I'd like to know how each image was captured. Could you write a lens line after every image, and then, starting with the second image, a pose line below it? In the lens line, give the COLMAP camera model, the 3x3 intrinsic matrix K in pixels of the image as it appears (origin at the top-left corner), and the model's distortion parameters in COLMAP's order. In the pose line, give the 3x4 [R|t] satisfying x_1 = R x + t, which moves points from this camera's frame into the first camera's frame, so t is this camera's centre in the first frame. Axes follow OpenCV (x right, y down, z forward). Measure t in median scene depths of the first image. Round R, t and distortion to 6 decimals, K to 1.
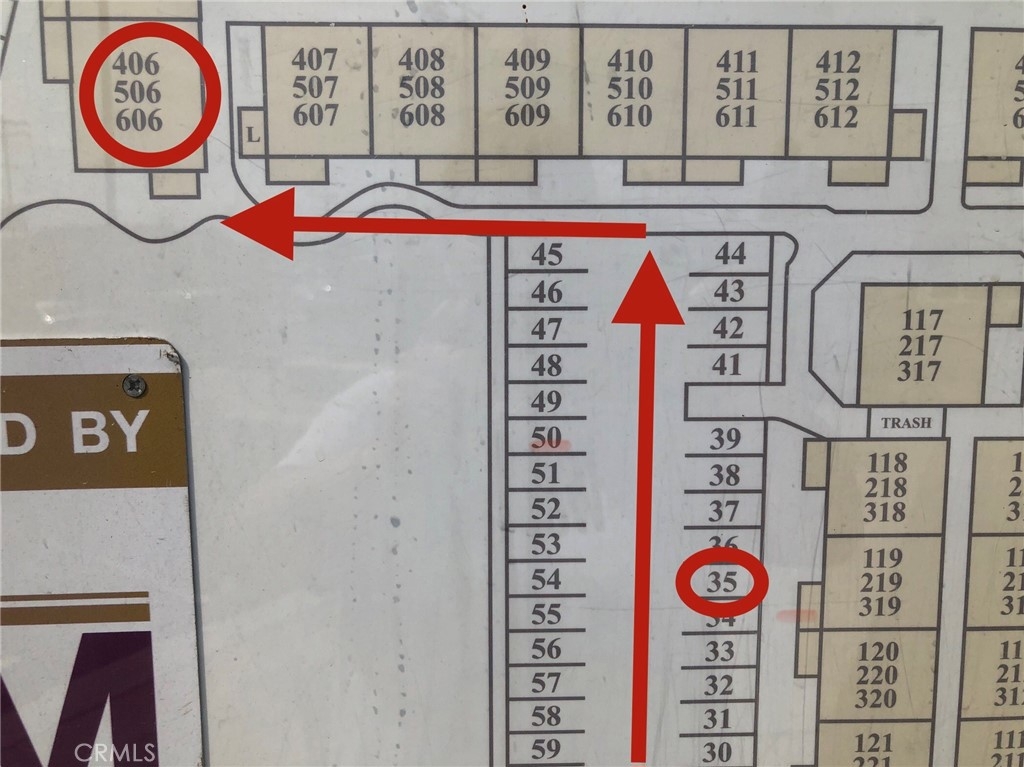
lens RADIAL K [[840.5, 0, 508.6], [0, 840.5, 374.8], [0, 0, 1]] dist [-0.003376, -0.007485]
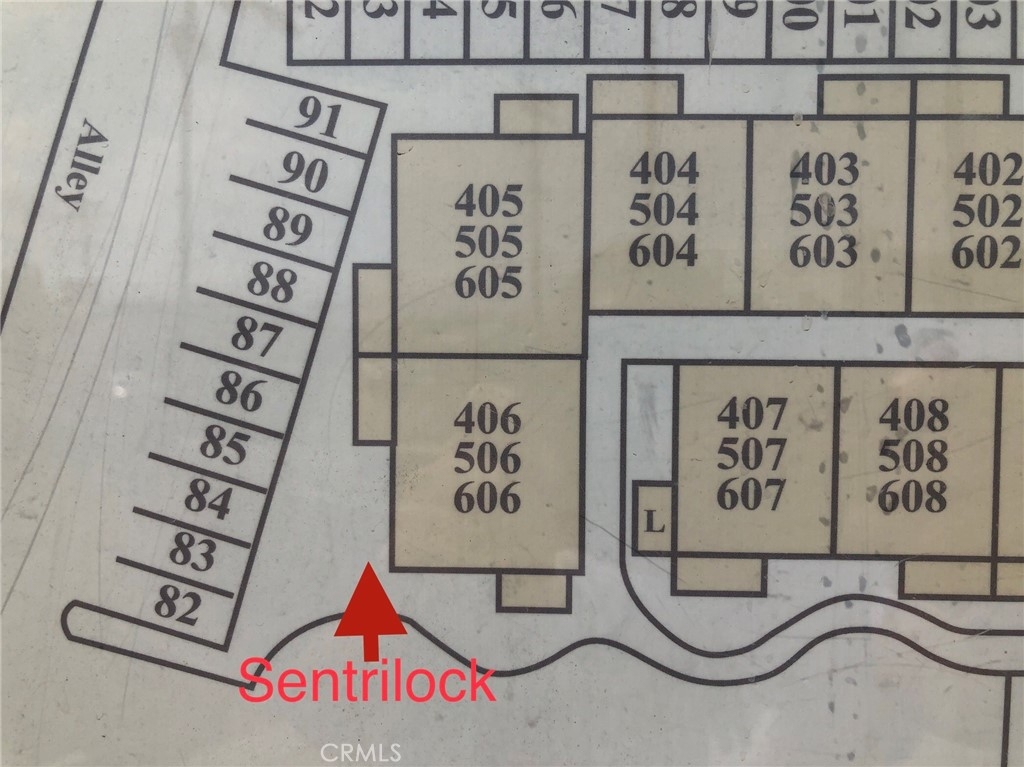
lens RADIAL K [[840.5, 0, 516.0], [0, 840.5, 383.6], [0, 0, 1]] dist [-0.003376, -0.007485]
pose [[0.998159, 0.011403, -0.059565, -0.372999], [-0.016388, 0.996341, -0.083882, -0.334778], [0.058390, 0.084704, 0.994694, 0.315928]]
